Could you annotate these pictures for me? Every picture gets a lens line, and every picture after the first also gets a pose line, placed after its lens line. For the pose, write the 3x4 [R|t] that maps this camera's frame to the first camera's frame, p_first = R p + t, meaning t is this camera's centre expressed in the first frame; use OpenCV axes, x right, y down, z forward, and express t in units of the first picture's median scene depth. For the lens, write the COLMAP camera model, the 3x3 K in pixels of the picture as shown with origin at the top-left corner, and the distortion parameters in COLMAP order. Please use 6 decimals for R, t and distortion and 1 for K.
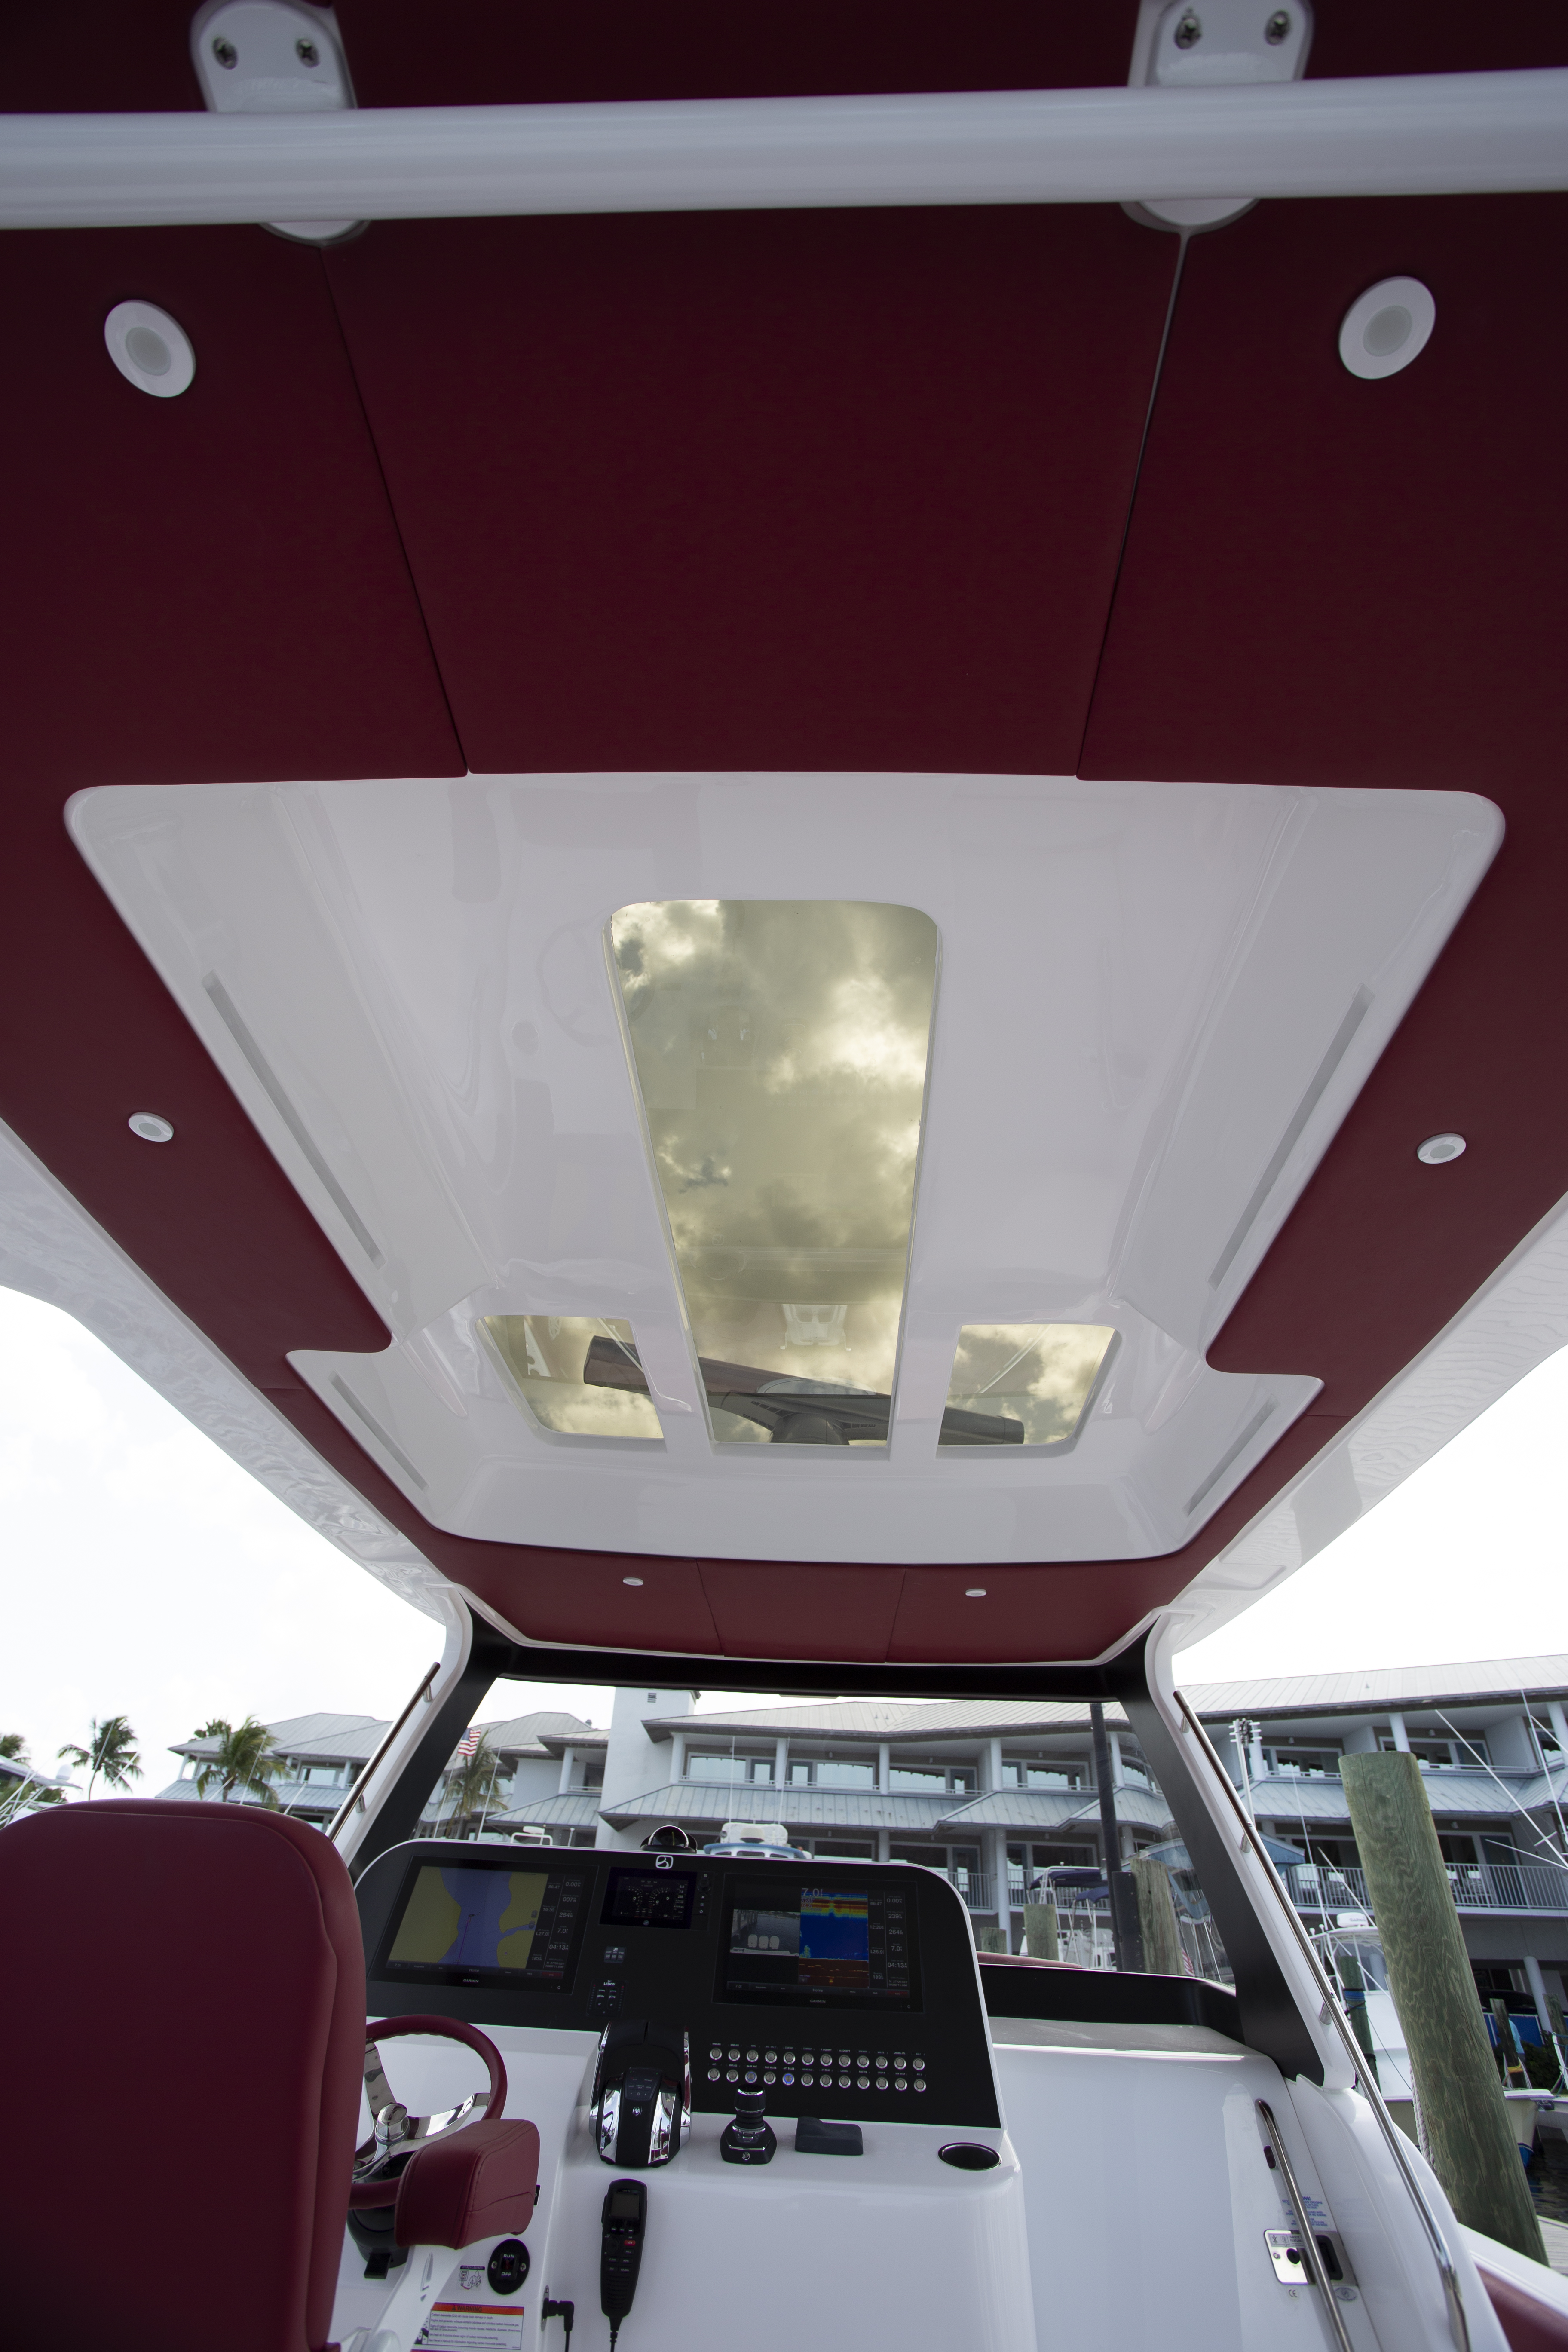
lens RADIAL K [[1156.2, 0, 784.0], [0, 1156.2, 1176.0], [0, 0, 1]] dist [-0.073306, 0.031336]
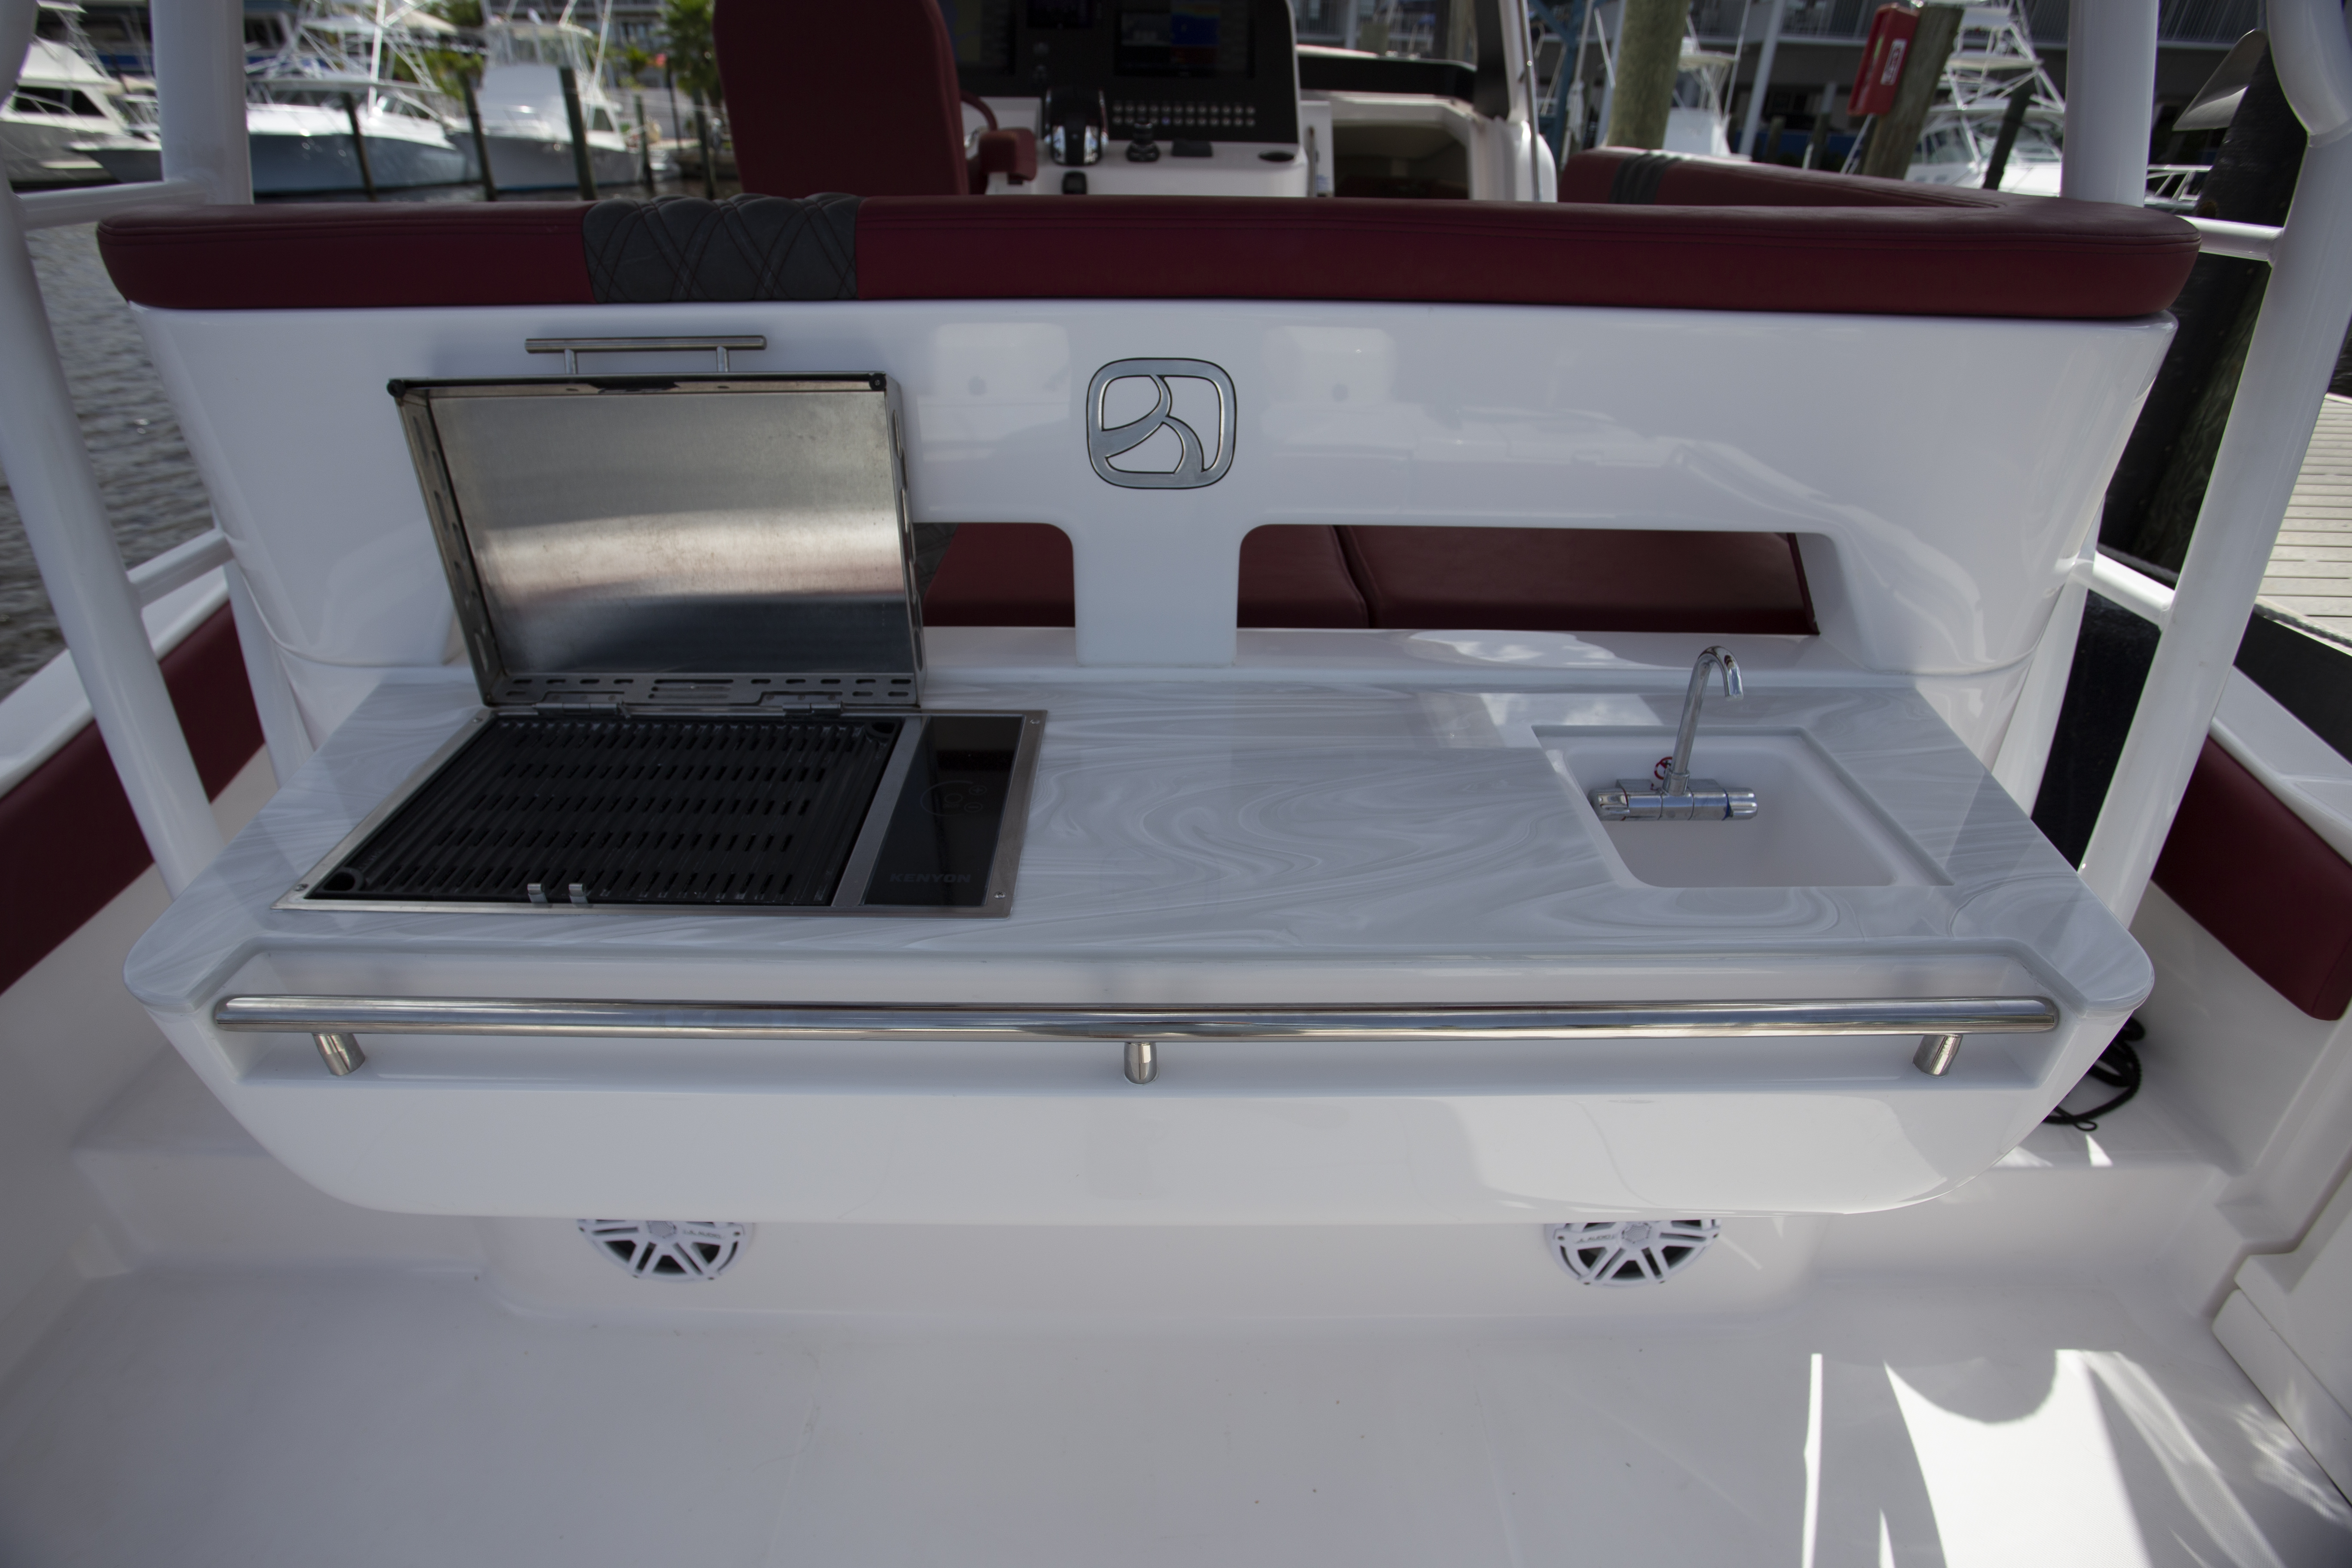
lens RADIAL K [[1156.2, 0, 1176.0], [0, 1156.2, 784.0], [0, 0, 1]] dist [-0.073306, 0.031336]
pose [[0.999201, -0.038917, 0.009088, -0.030167], [0.007292, 0.401114, 0.915999, -0.245337], [-0.039293, -0.915201, 0.401077, -0.444354]]
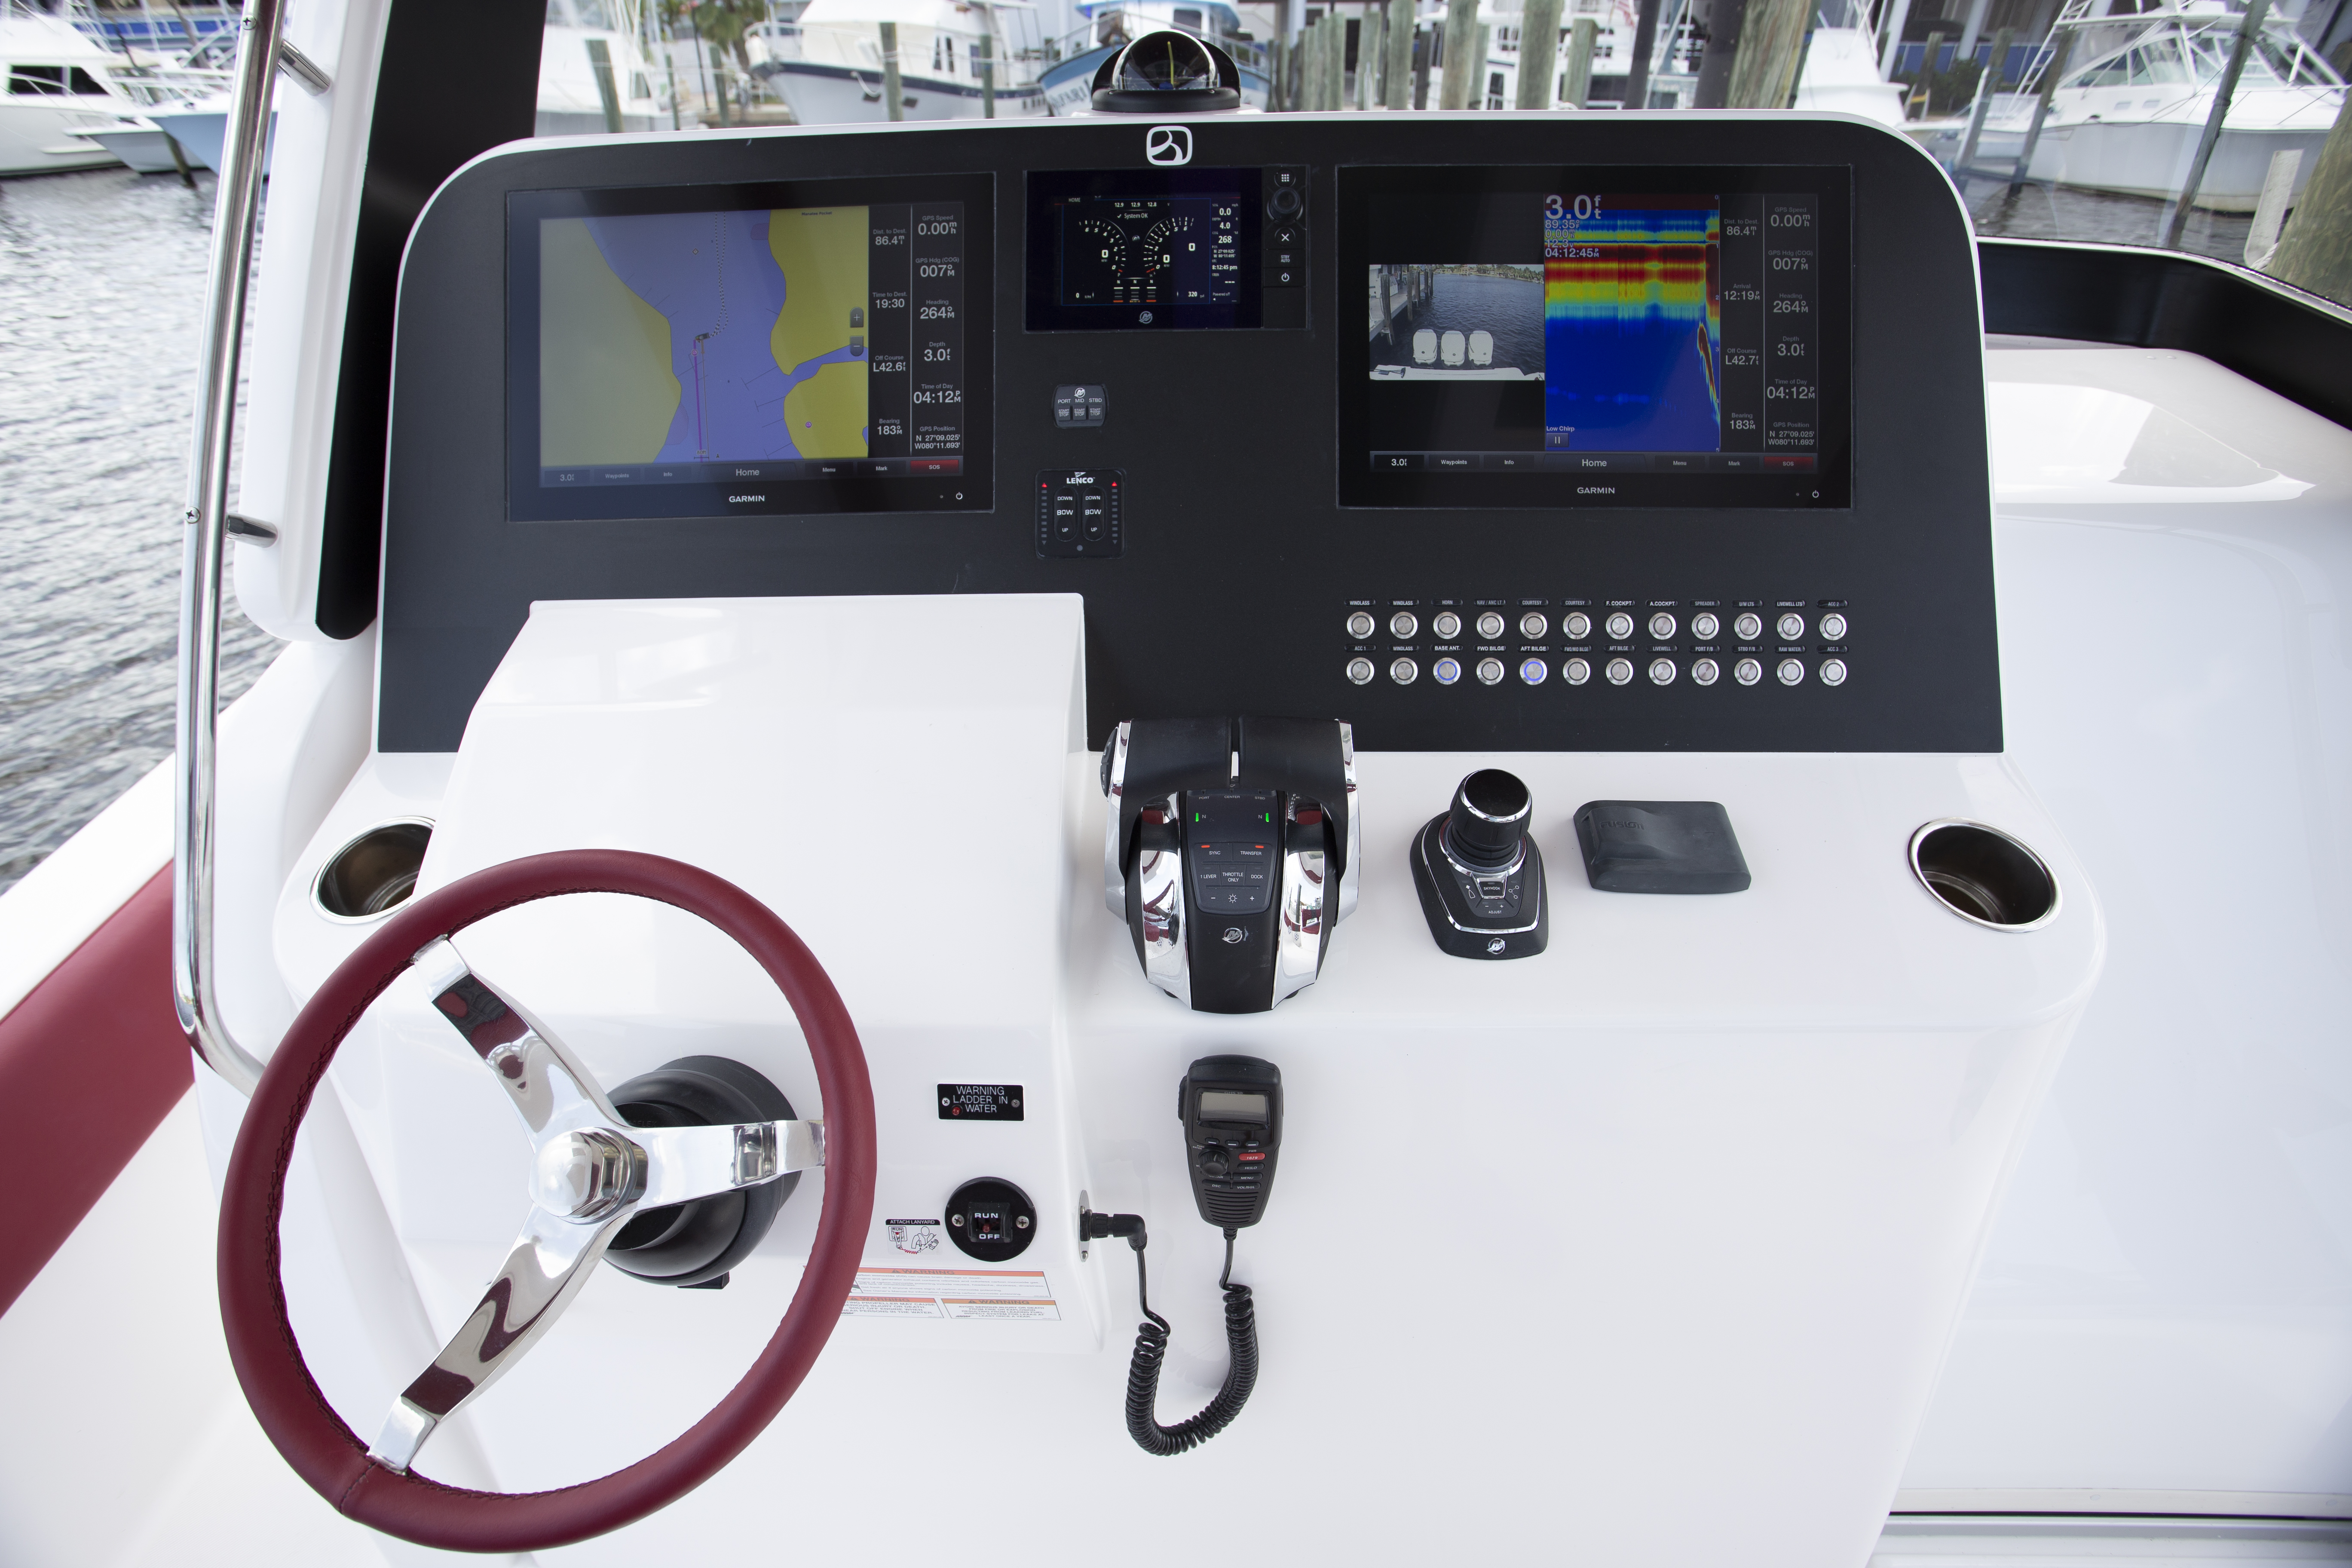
lens RADIAL K [[1156.2, 0, 1176.0], [0, 1156.2, 784.0], [0, 0, 1]] dist [-0.073306, 0.031336]
pose [[0.997950, -0.050154, -0.039765, -0.110654], [0.054919, 0.351903, 0.934424, 0.373731], [-0.032872, -0.934692, 0.353936, 0.751412]]
